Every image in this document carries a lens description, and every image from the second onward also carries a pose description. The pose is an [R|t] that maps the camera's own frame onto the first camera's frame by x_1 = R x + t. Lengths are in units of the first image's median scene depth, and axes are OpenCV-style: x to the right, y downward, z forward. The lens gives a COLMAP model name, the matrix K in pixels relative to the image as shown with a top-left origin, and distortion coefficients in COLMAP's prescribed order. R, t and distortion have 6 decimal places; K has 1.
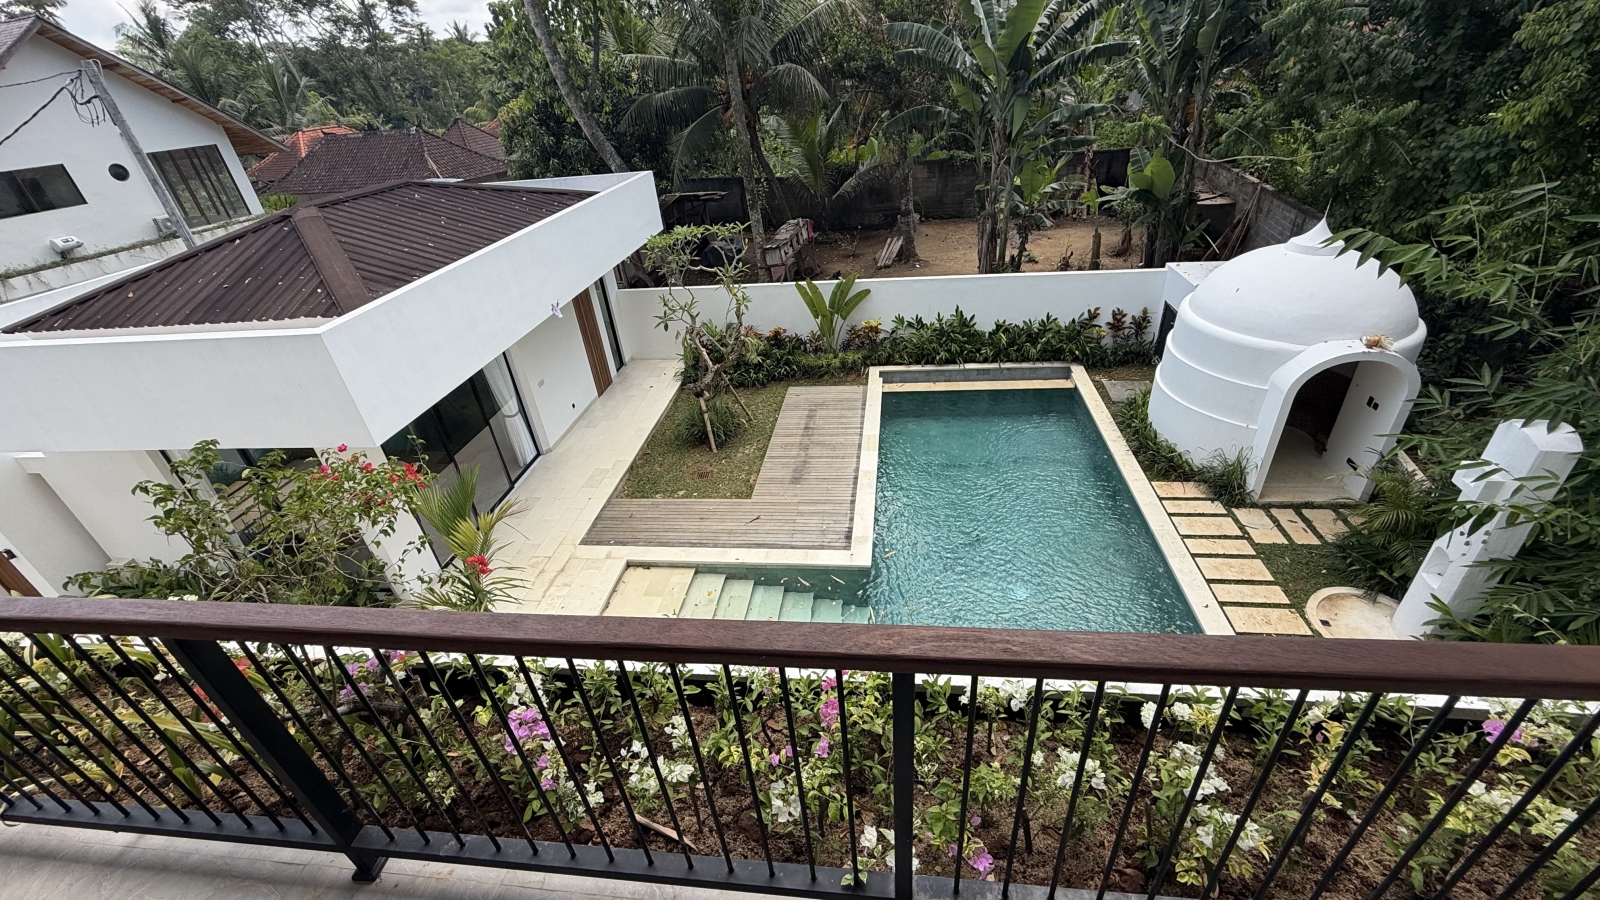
lens RADIAL K [[636.9, 0, 799.4], [0, 636.9, 450.3], [0, 0, 1]] dist [0.000268, 0.000161]
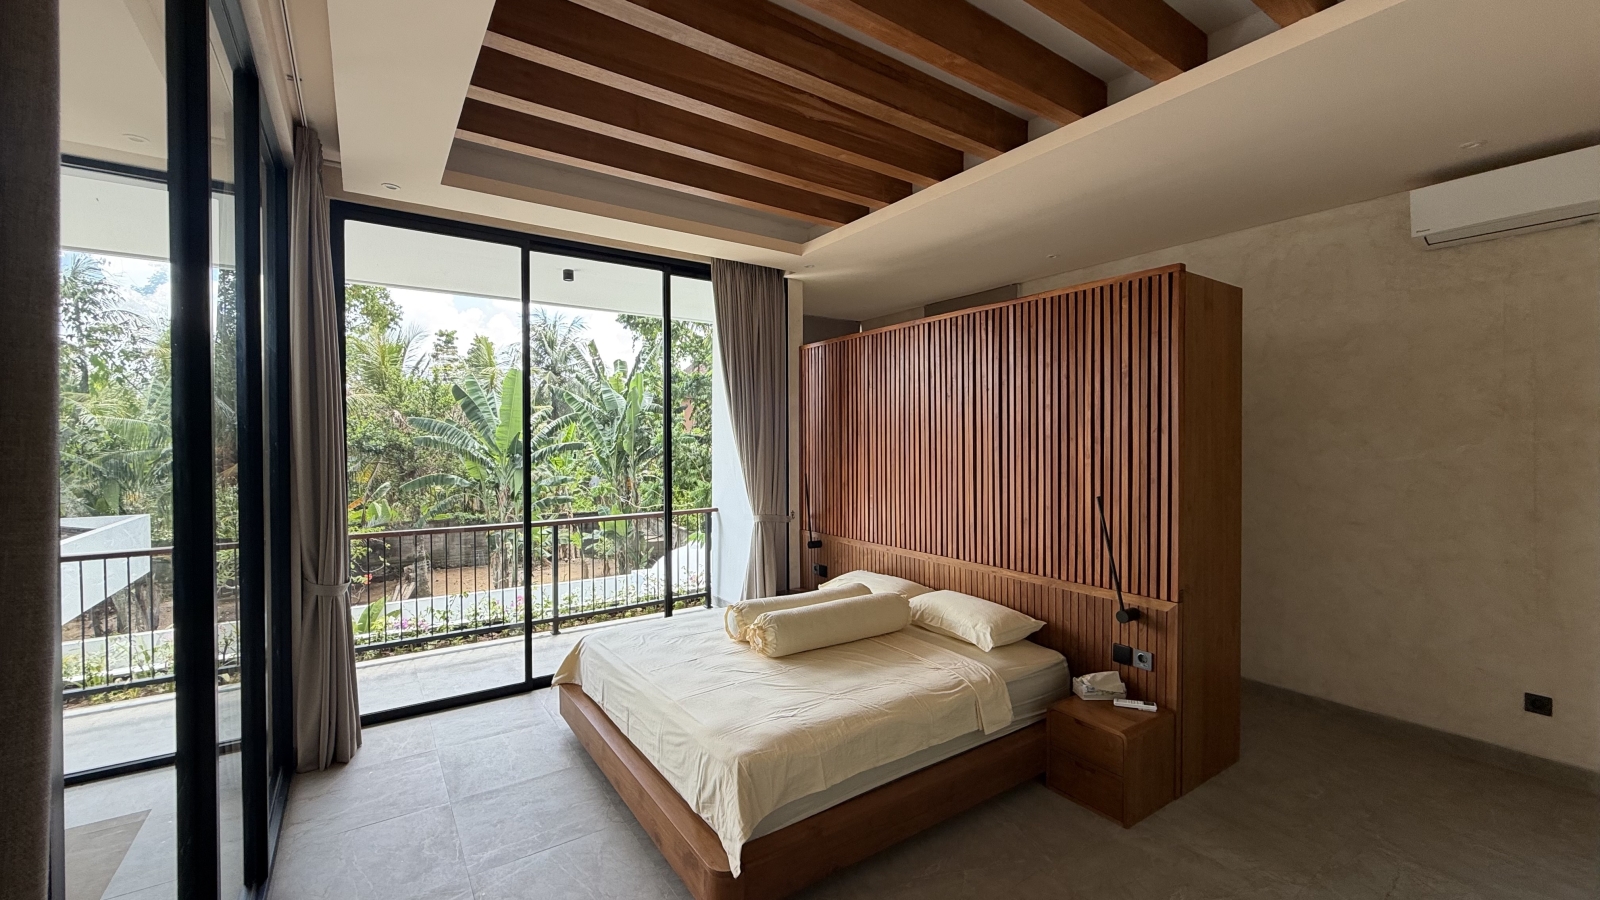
lens RADIAL K [[636.9, 0, 799.0], [0, 636.9, 446.9], [0, 0, 1]] dist [0.000268, 0.000161]
pose [[0.743254, 0.073585, 0.664950, -0.132769], [0.296134, 0.855069, -0.425631, 0.188016], [-0.599898, 0.513266, 0.613743, -0.274752]]
